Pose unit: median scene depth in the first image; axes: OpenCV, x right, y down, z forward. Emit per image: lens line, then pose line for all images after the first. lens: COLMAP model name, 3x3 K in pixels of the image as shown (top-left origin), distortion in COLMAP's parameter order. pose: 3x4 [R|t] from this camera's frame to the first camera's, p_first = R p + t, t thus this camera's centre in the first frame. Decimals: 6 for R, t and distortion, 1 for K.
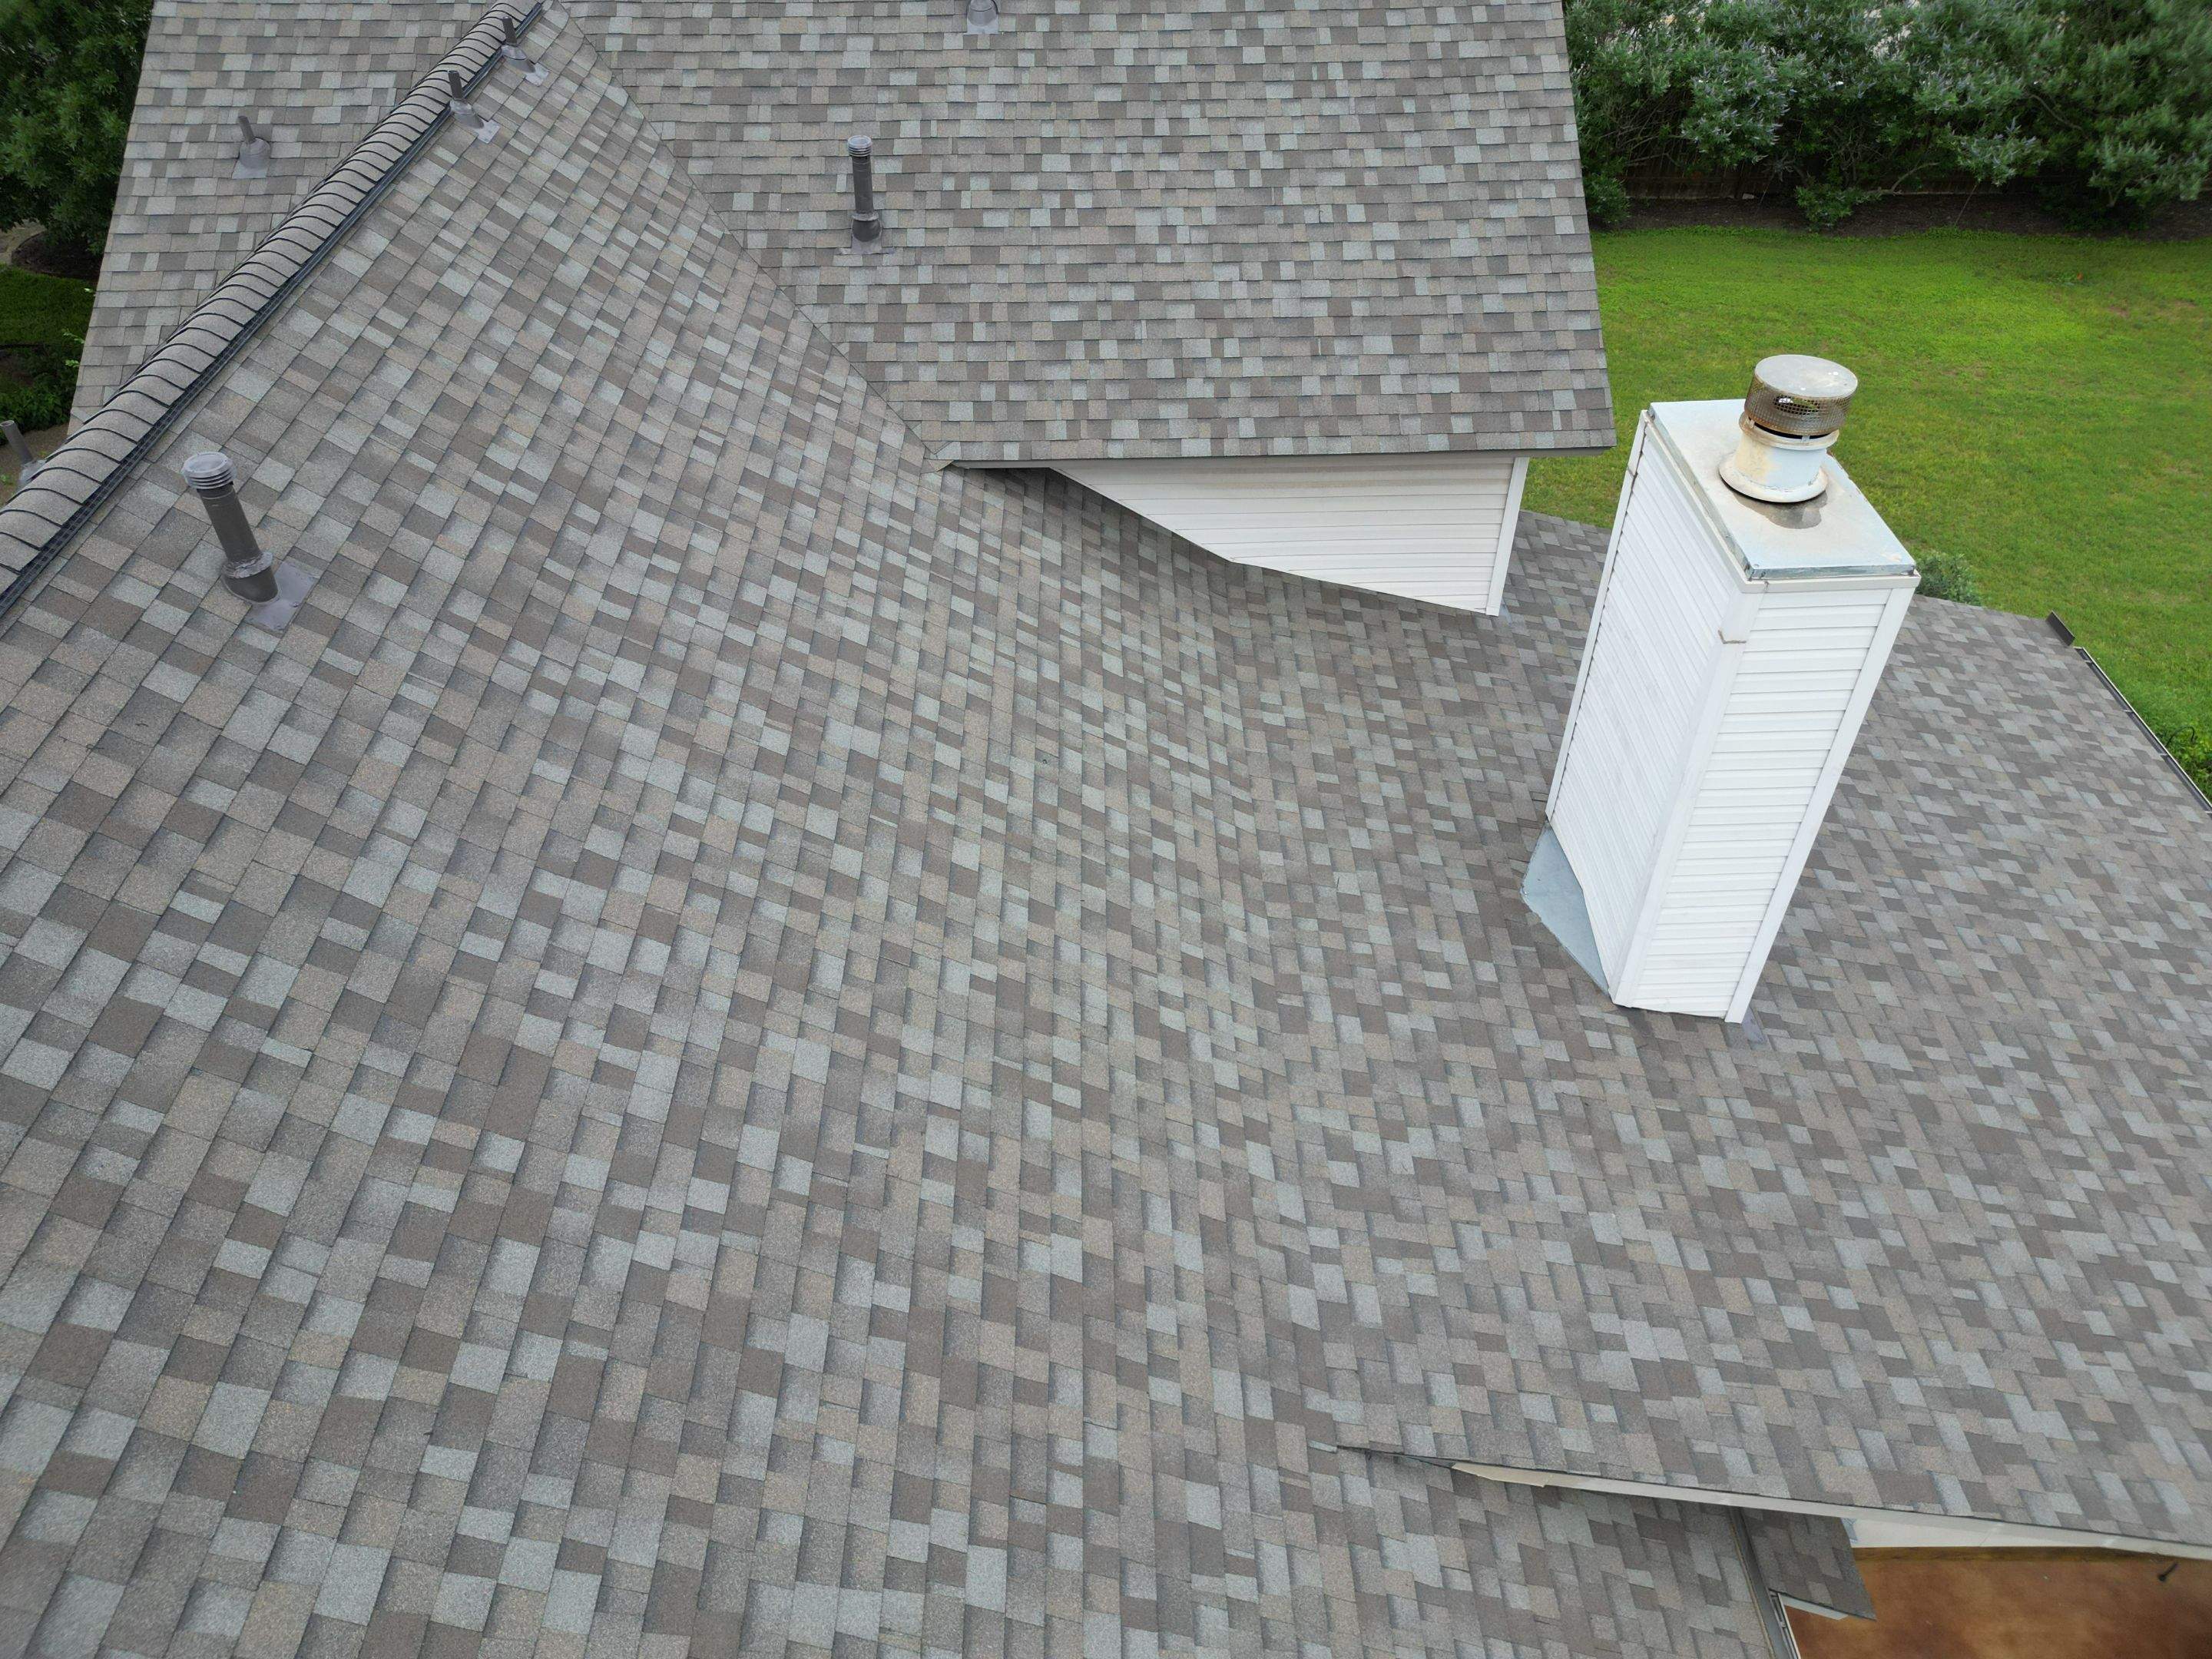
lens RADIAL K [[1548.0, 0, 1101.1], [0, 1548.0, 828.9], [0, 0, 1]] dist [0.073050, -0.074466]
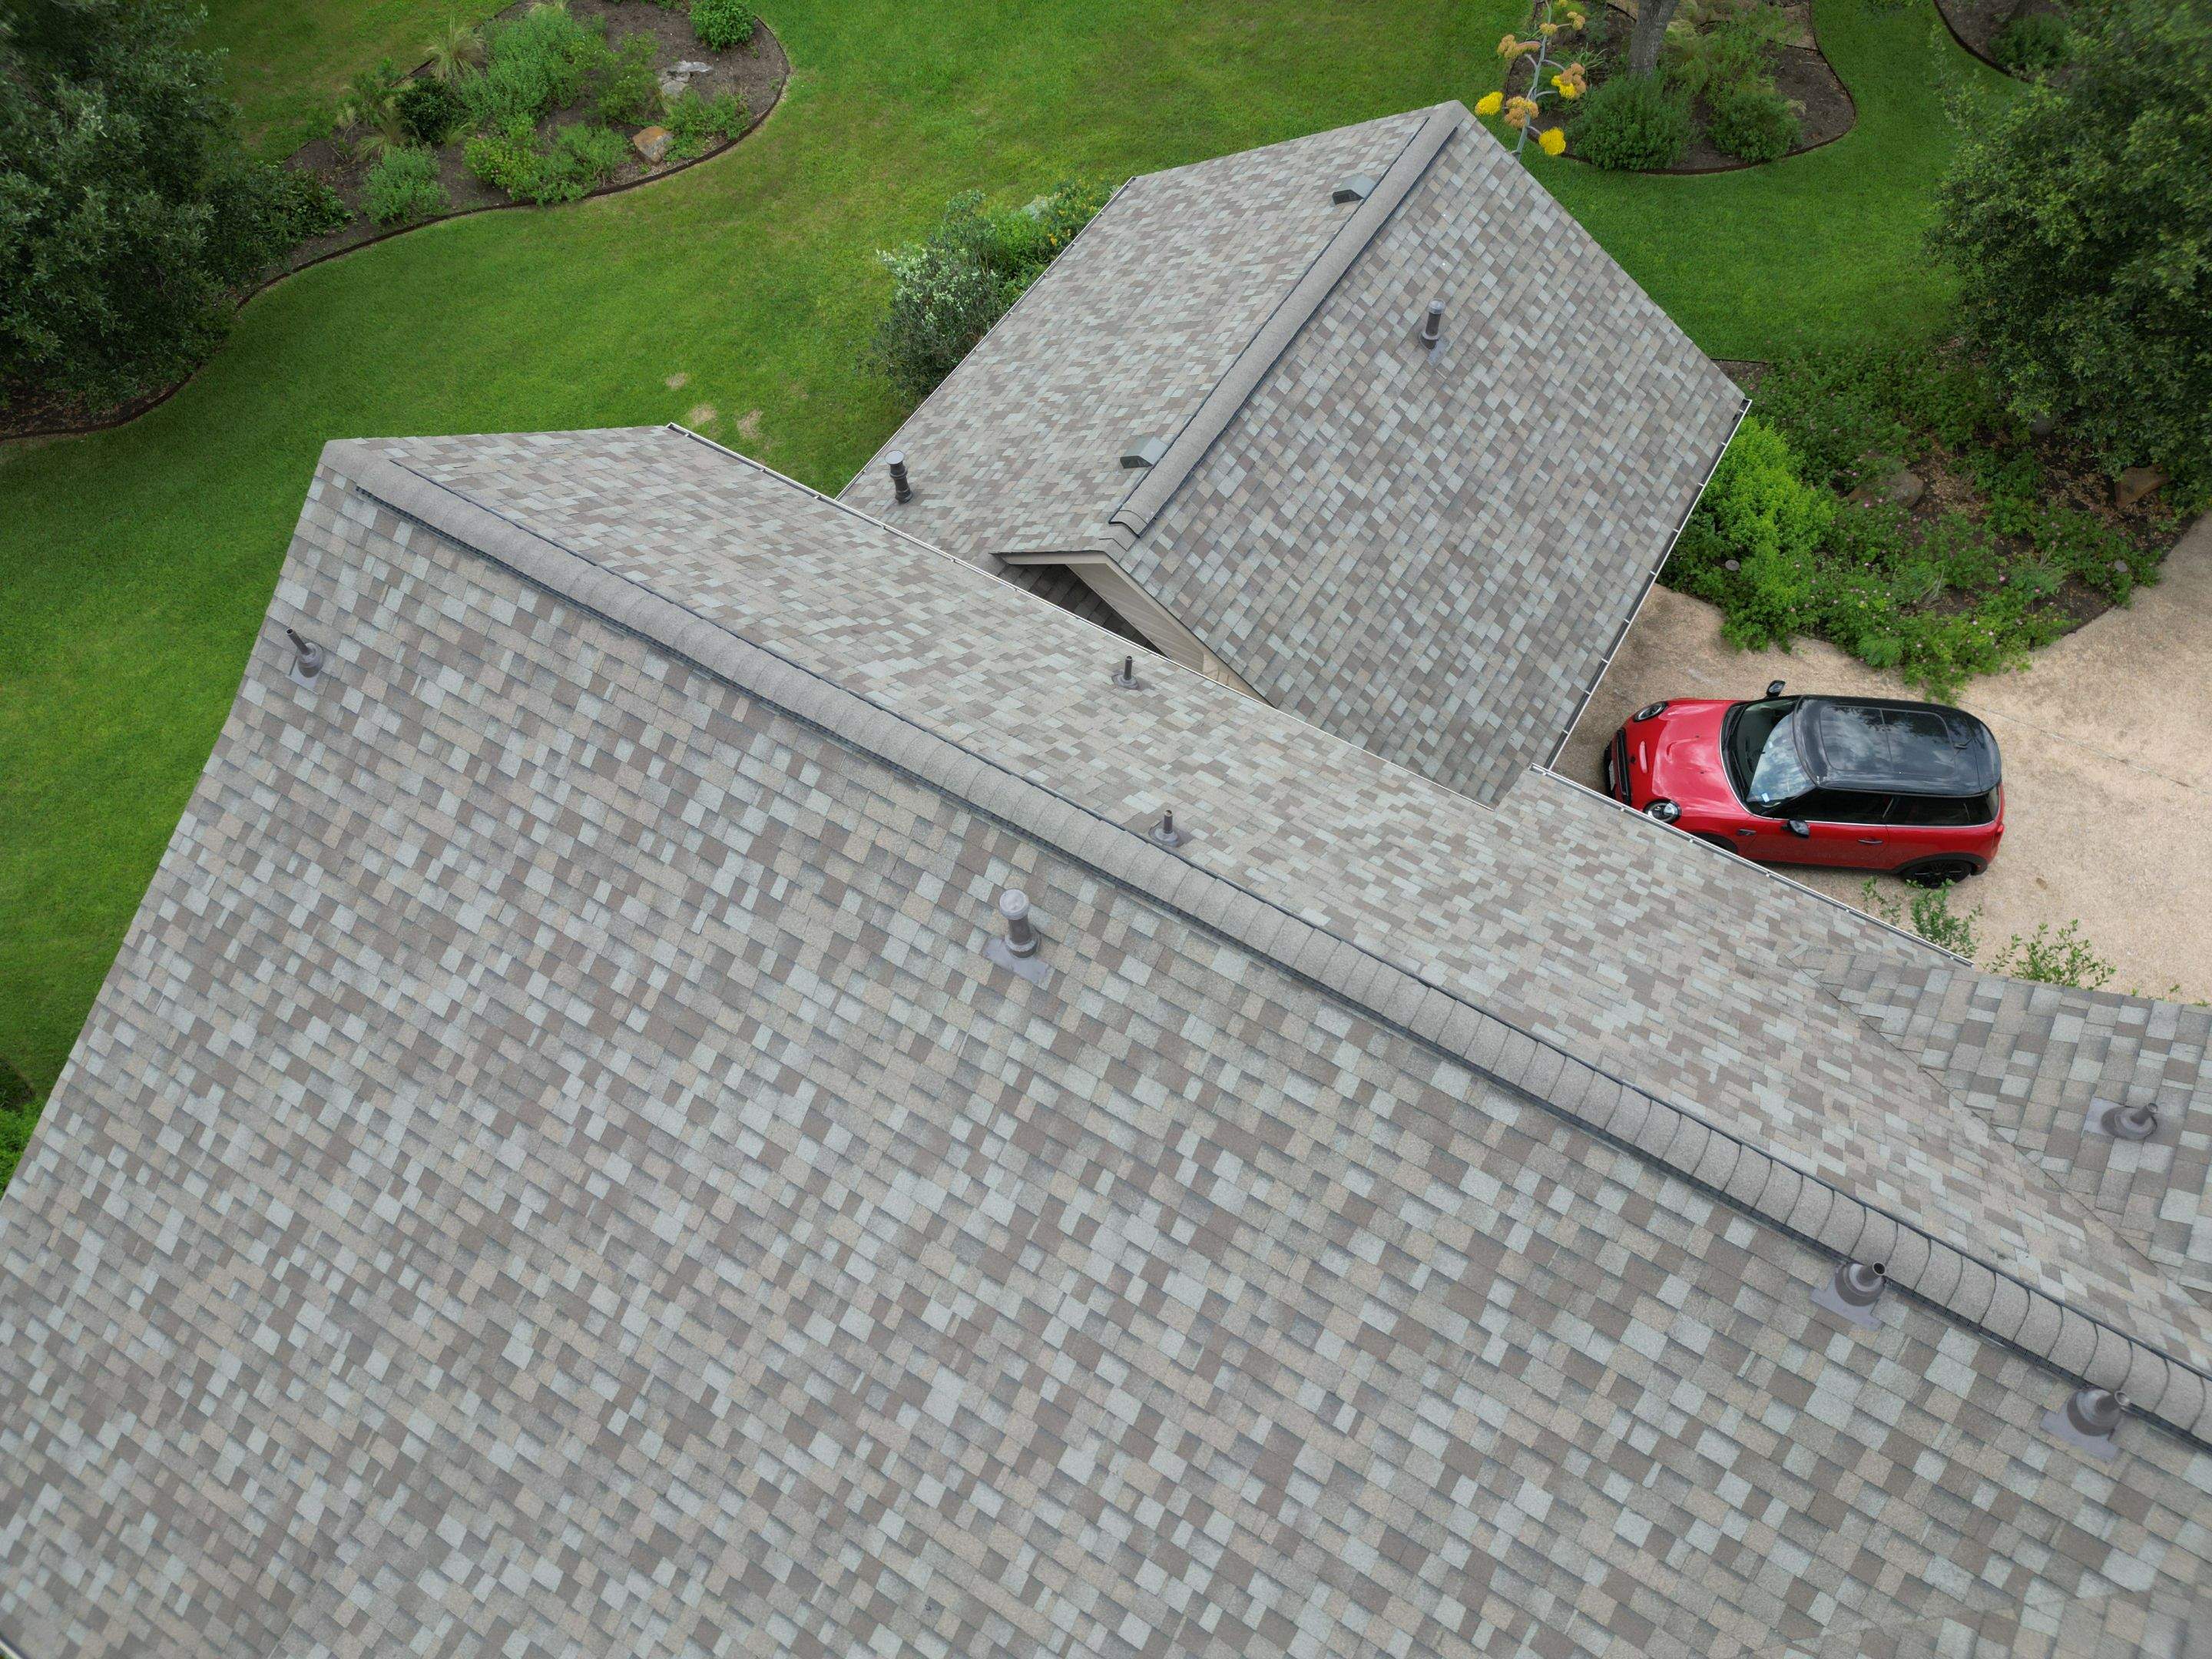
lens RADIAL K [[1548.0, 0, 1101.4], [0, 1548.0, 830.0], [0, 0, 1]] dist [0.073050, -0.074466]
pose [[-0.526133, 0.728606, -0.438540, -0.018692], [-0.559287, 0.092003, 0.823853, -1.176294], [0.640611, 0.678726, 0.359094, 0.384909]]
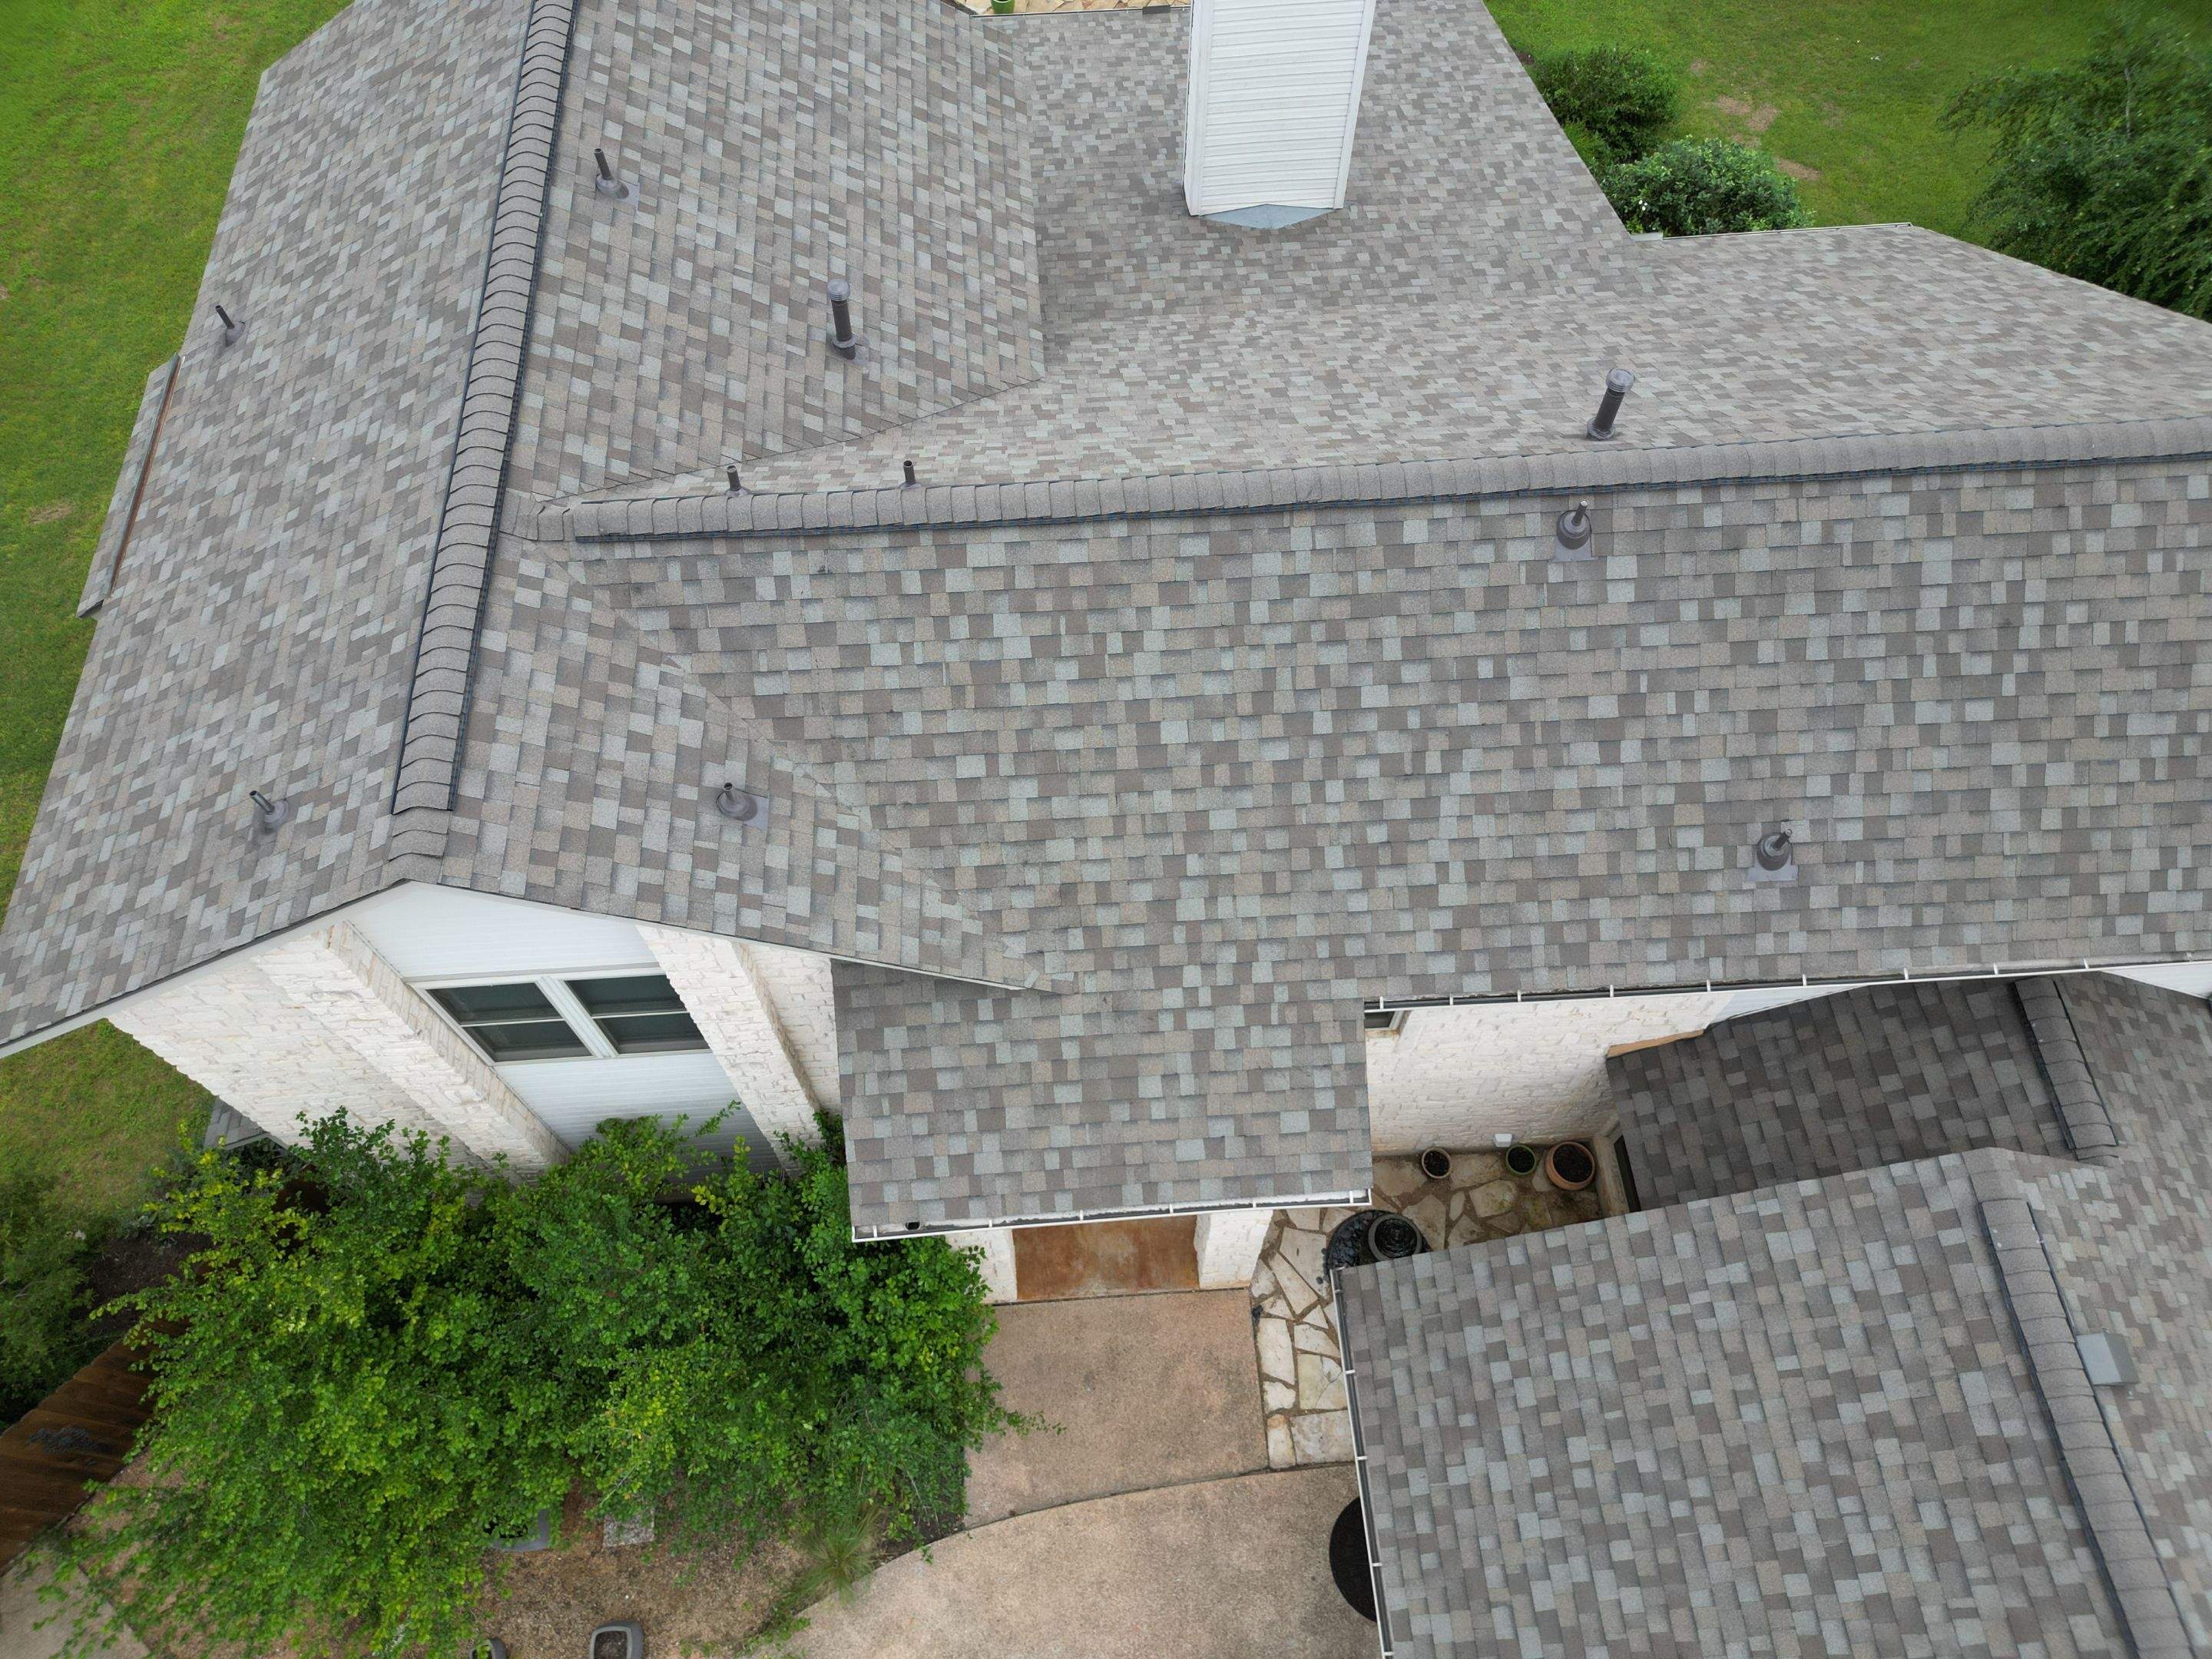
lens RADIAL K [[1548.0, 0, 1101.0], [0, 1548.0, 830.7], [0, 0, 1]] dist [0.073050, -0.074466]
pose [[-0.052656, -0.867871, 0.493991, -1.443574], [0.674486, 0.333882, 0.658477, -1.254731], [-0.736408, 0.367863, 0.567785, 0.498787]]
